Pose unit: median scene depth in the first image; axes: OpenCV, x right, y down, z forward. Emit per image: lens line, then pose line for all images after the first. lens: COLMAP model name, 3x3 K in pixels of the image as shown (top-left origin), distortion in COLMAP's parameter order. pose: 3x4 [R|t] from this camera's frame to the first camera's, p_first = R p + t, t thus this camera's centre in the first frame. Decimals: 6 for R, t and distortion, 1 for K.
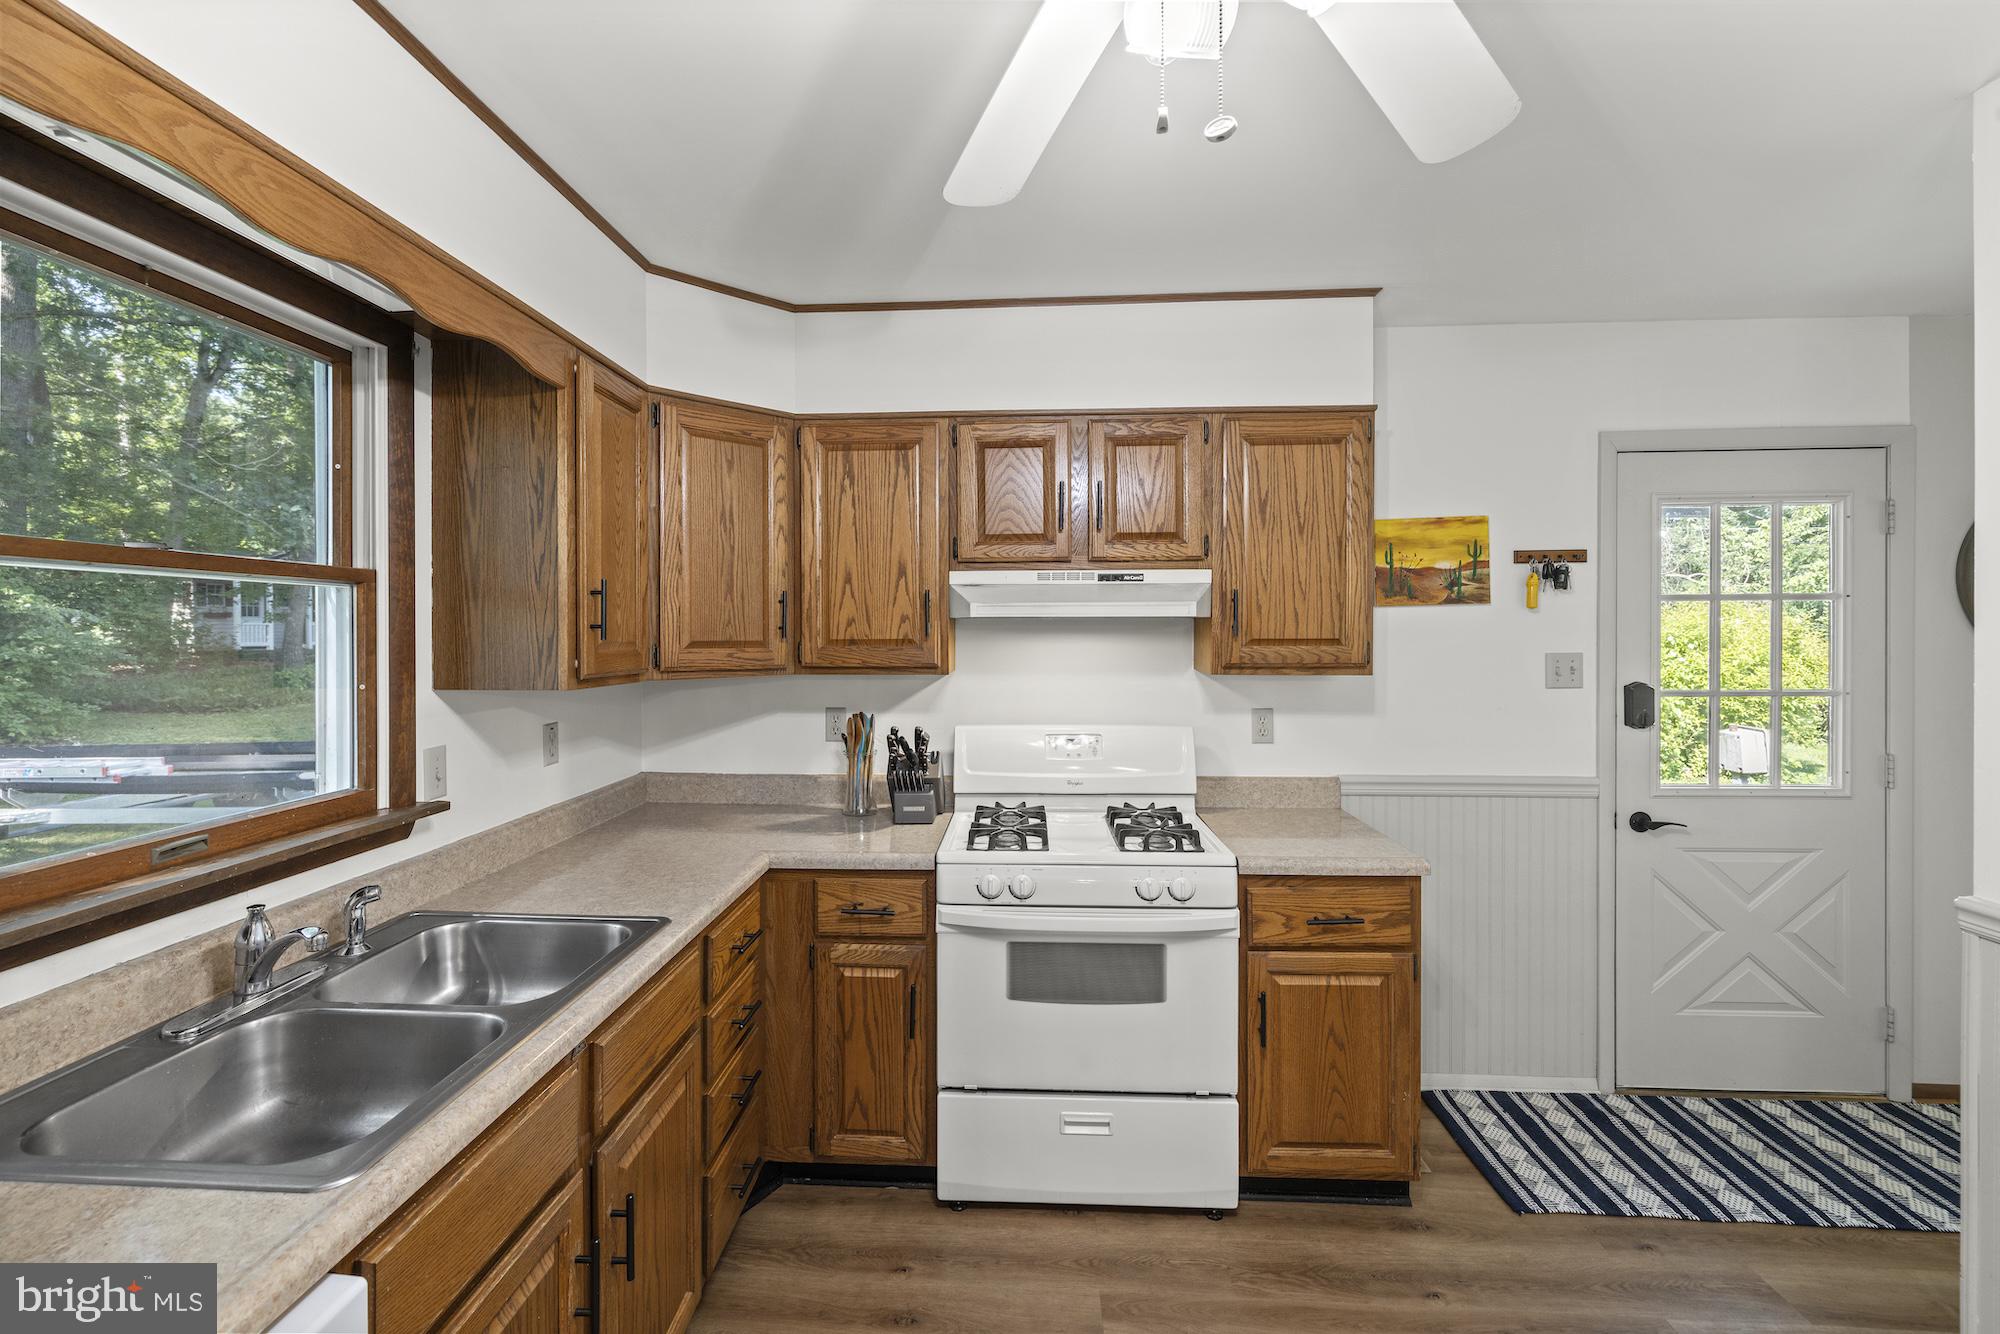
lens RADIAL K [[850.7, 0, 978.2], [0, 850.7, 629.9], [0, 0, 1]] dist [0.000935, 0.000785]
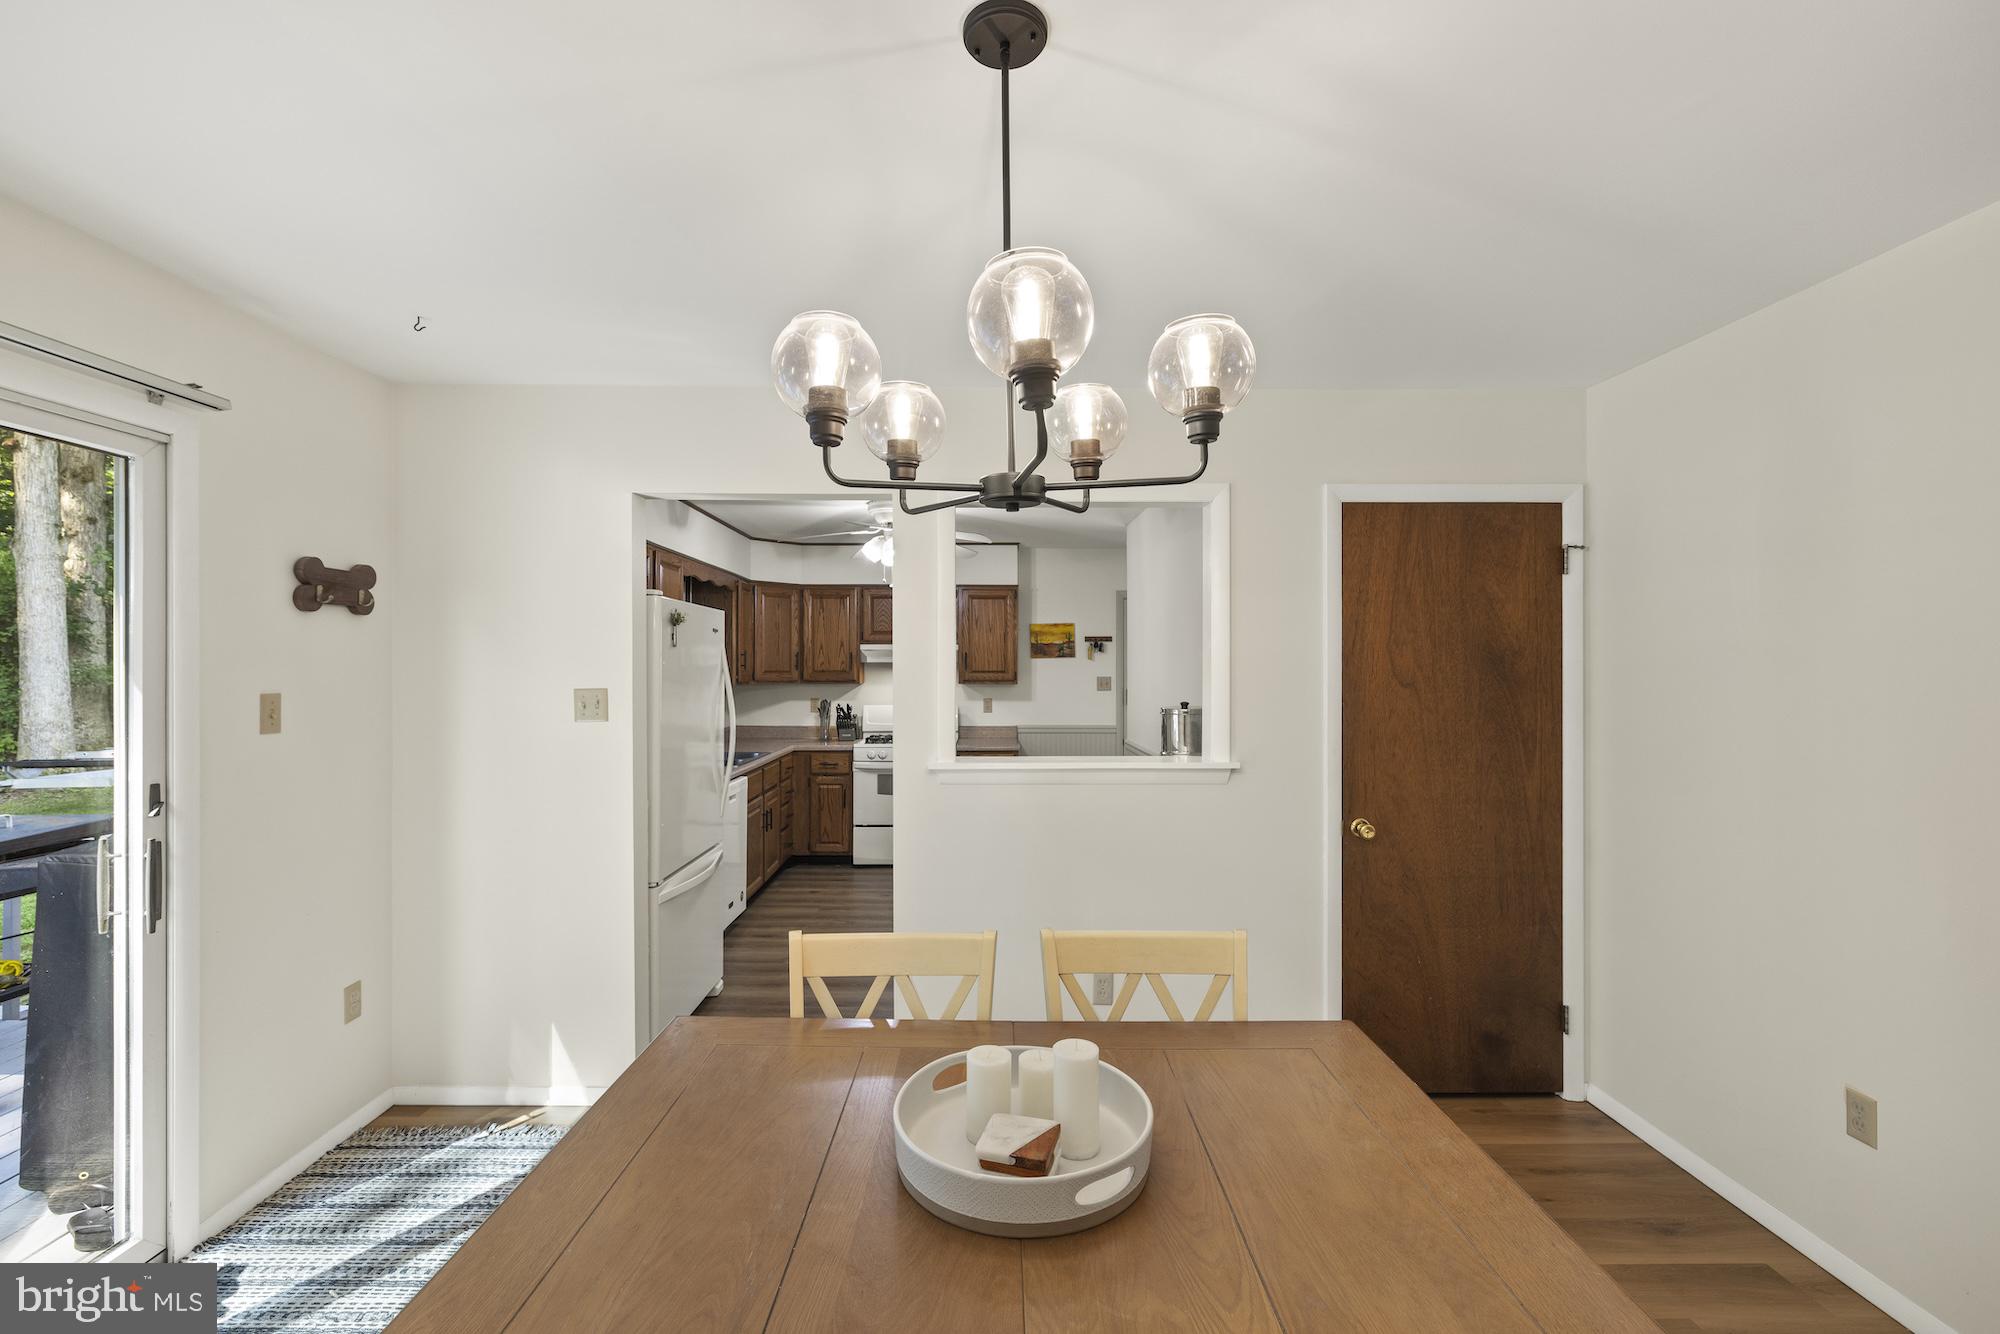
lens RADIAL K [[850.7, 0, 993.6], [0, 850.7, 665.8], [0, 0, 1]] dist [0.000935, 0.000785]
pose [[0.996958, 0.003709, 0.077853, 0.173619], [-0.003487, 0.999989, -0.002984, 0.003262], [-0.077863, 0.002703, 0.996960, -1.666718]]
